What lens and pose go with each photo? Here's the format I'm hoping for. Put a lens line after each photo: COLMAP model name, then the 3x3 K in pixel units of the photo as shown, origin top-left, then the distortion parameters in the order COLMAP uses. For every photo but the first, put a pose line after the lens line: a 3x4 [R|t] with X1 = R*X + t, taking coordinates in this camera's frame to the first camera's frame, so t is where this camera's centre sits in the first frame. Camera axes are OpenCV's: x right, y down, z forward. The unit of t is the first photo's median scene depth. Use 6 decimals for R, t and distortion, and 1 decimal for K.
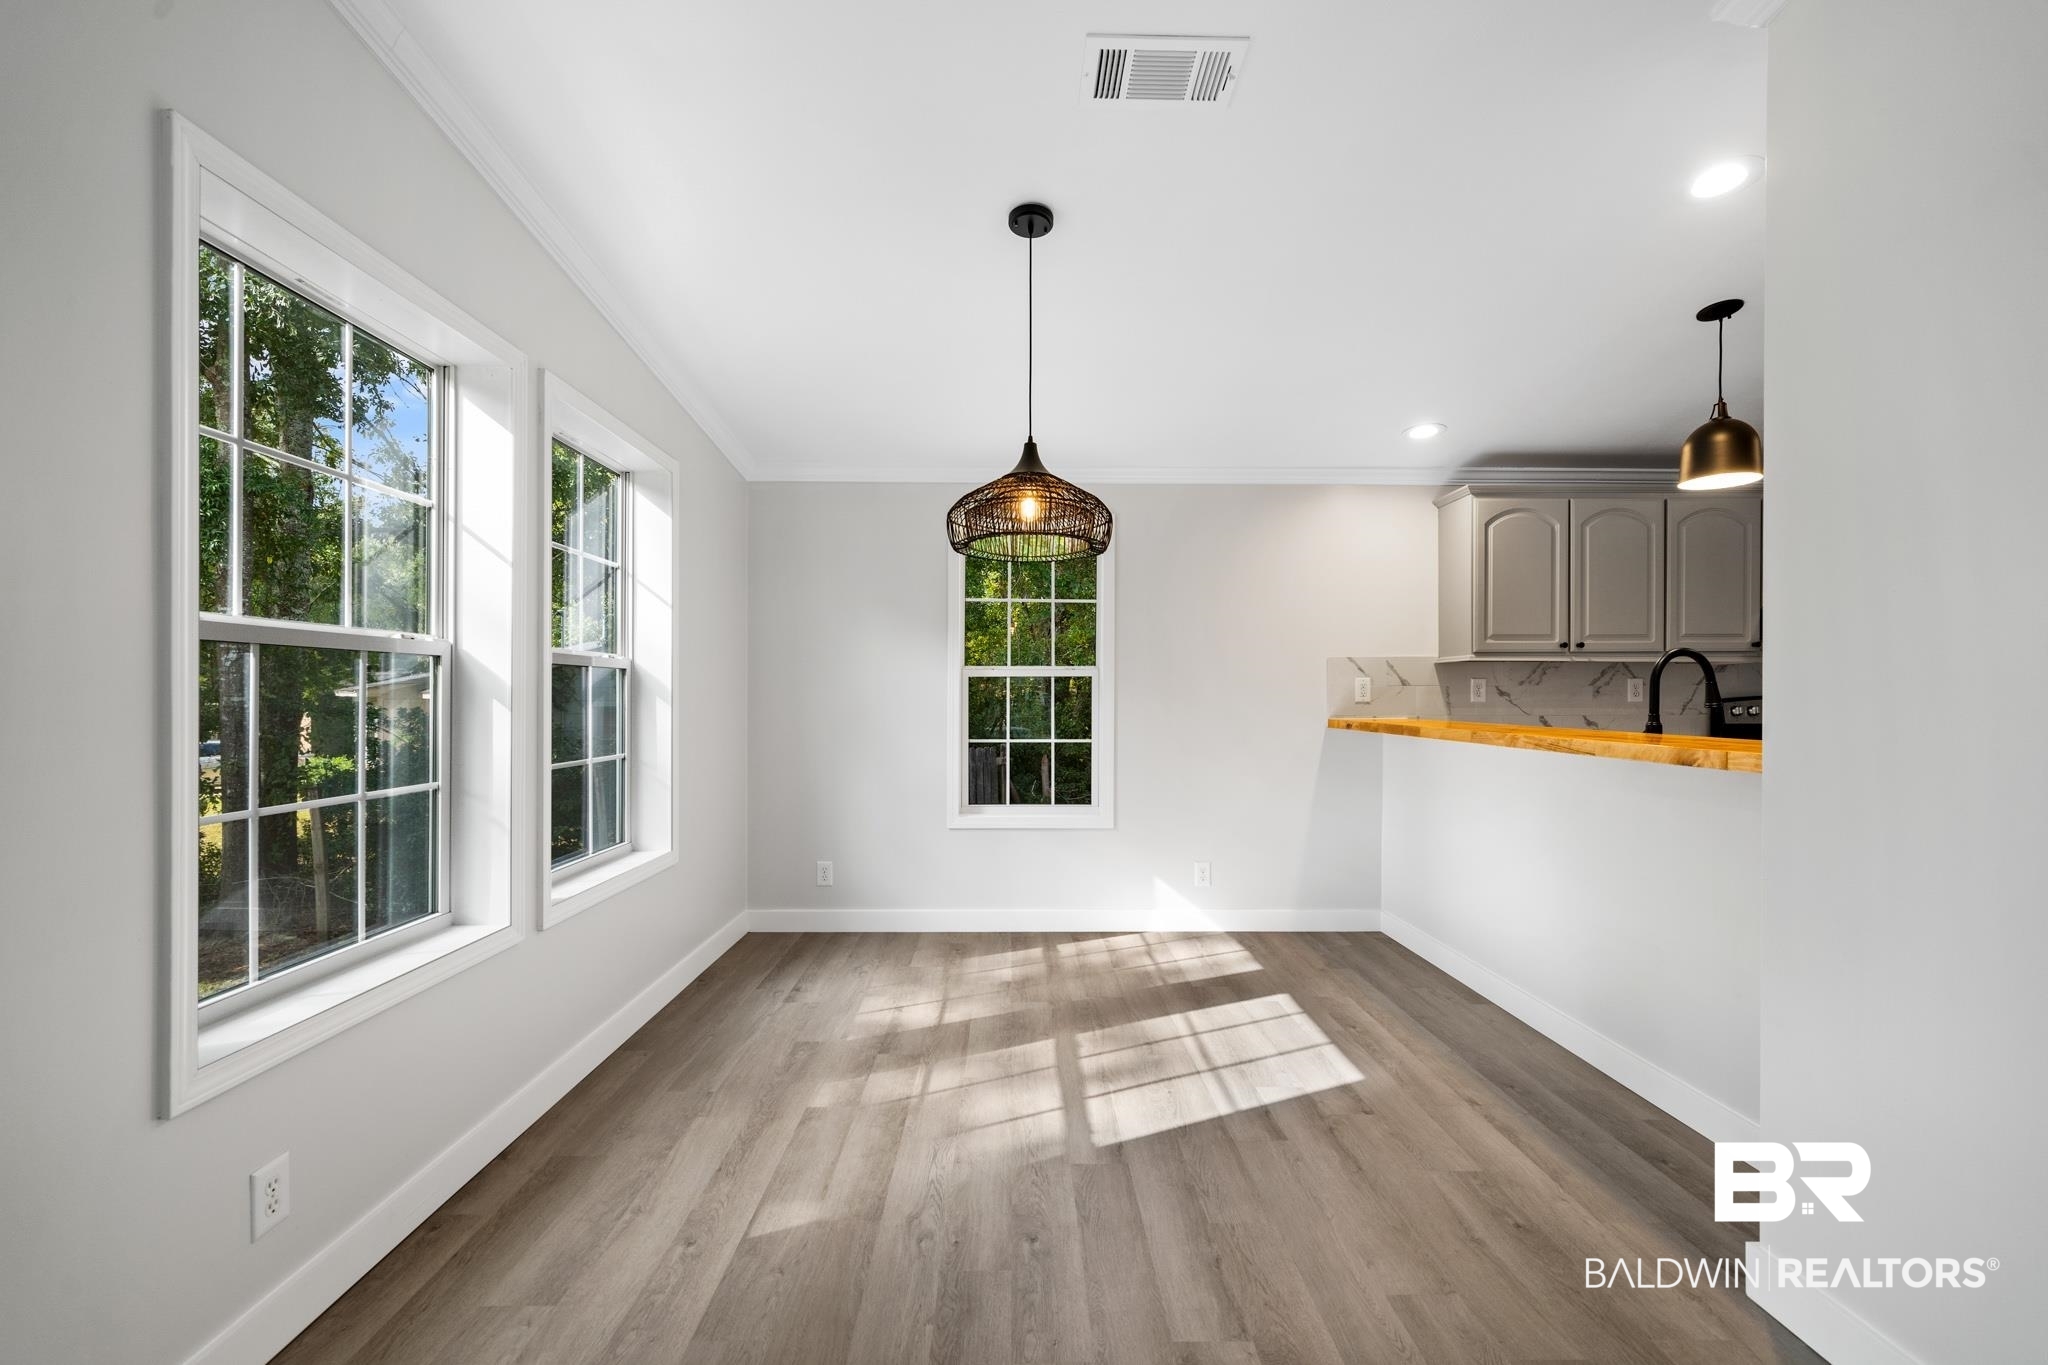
lens RADIAL K [[864.3, 0, 1024.1], [0, 864.3, 692.7], [0, 0, 1]] dist [-0.000388, 0.000016]
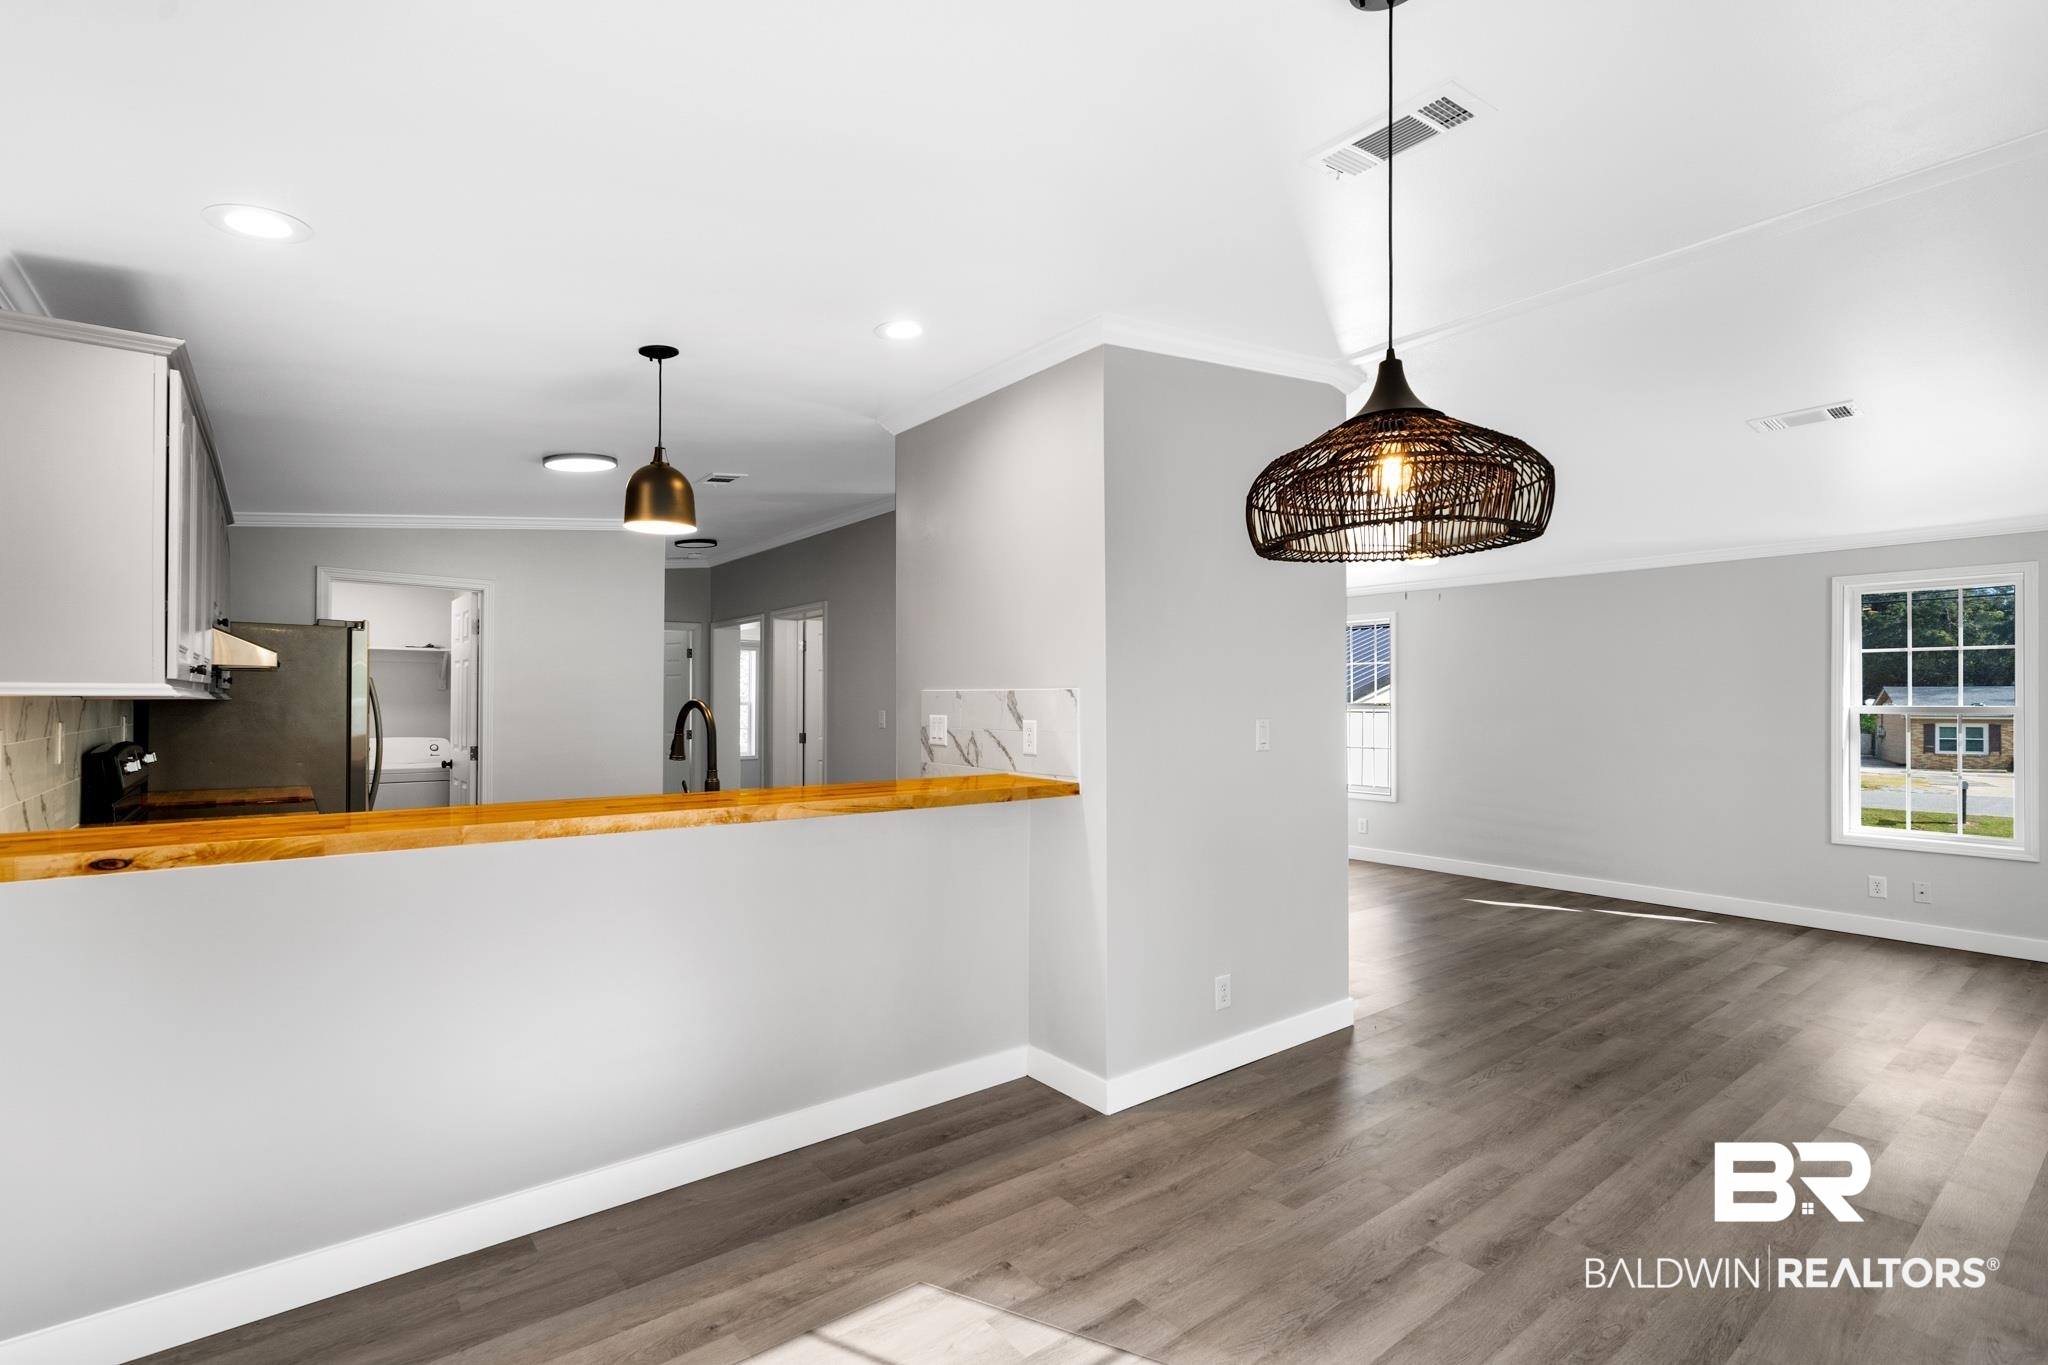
lens RADIAL K [[936.4, 0, 1024.2], [0, 936.4, 696.5], [0, 0, 1]] dist [-0.002459, 0.000356]
pose [[-0.601364, 0.002967, 0.798970, -0.204910], [-0.000550, 0.999991, -0.004128, -0.036373], [-0.798975, -0.002922, -0.601357, 0.932320]]
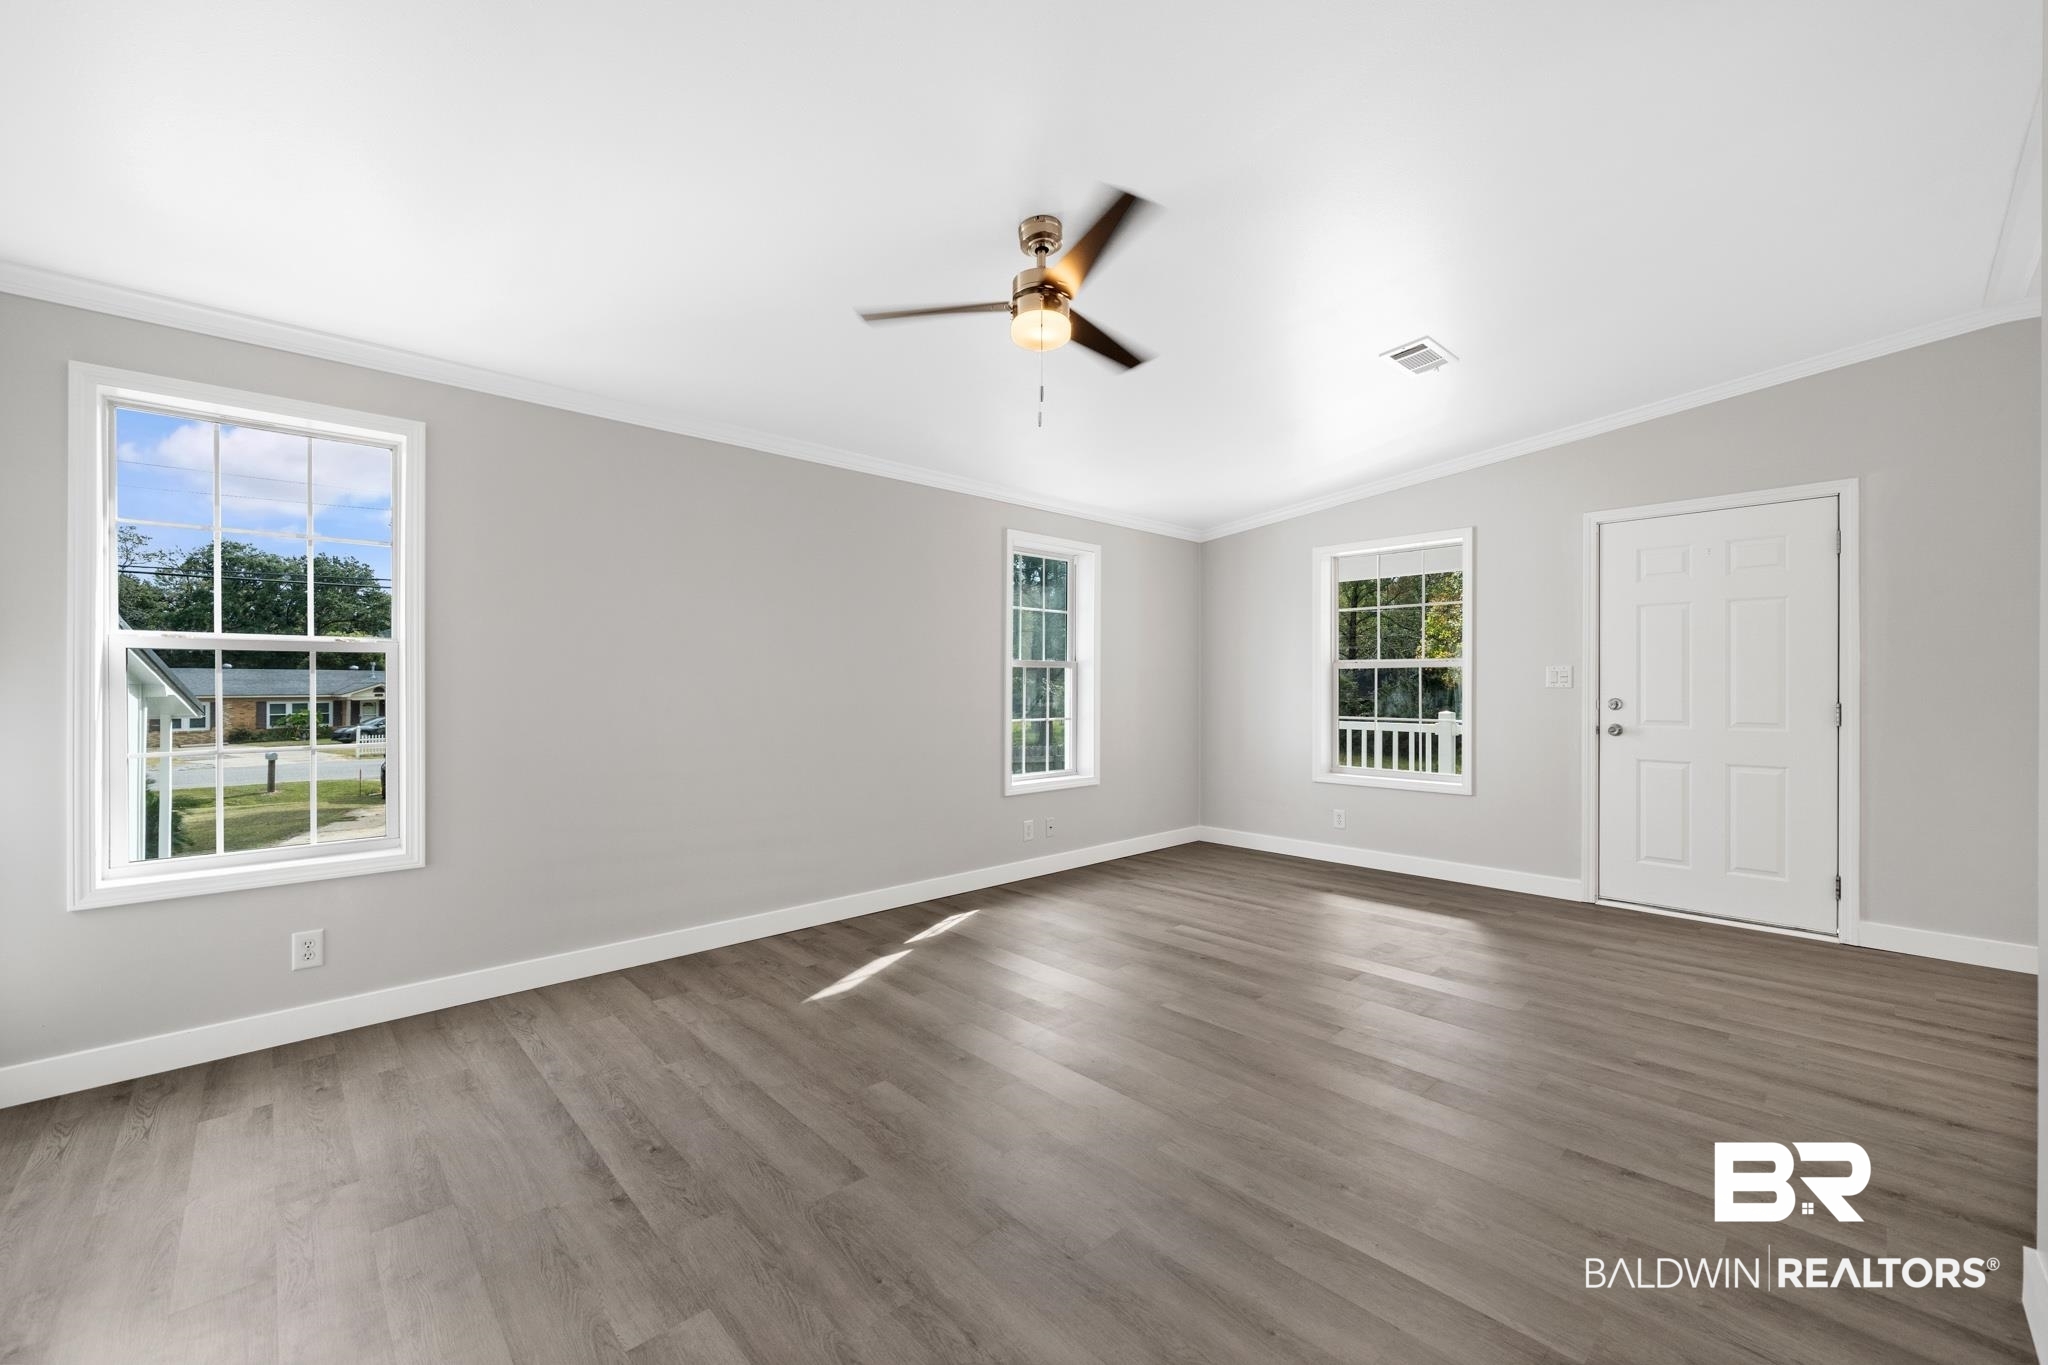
lens RADIAL K [[795.8, 0, 1017.3], [0, 795.8, 689.6], [0, 0, 1]] dist [-0.000754, -0.000126]
pose [[-0.743106, -0.000012, -0.669174, 0.962444], [-0.002261, 0.999994, 0.002493, 0.010692], [0.669170, 0.003365, -0.743102, 0.040161]]
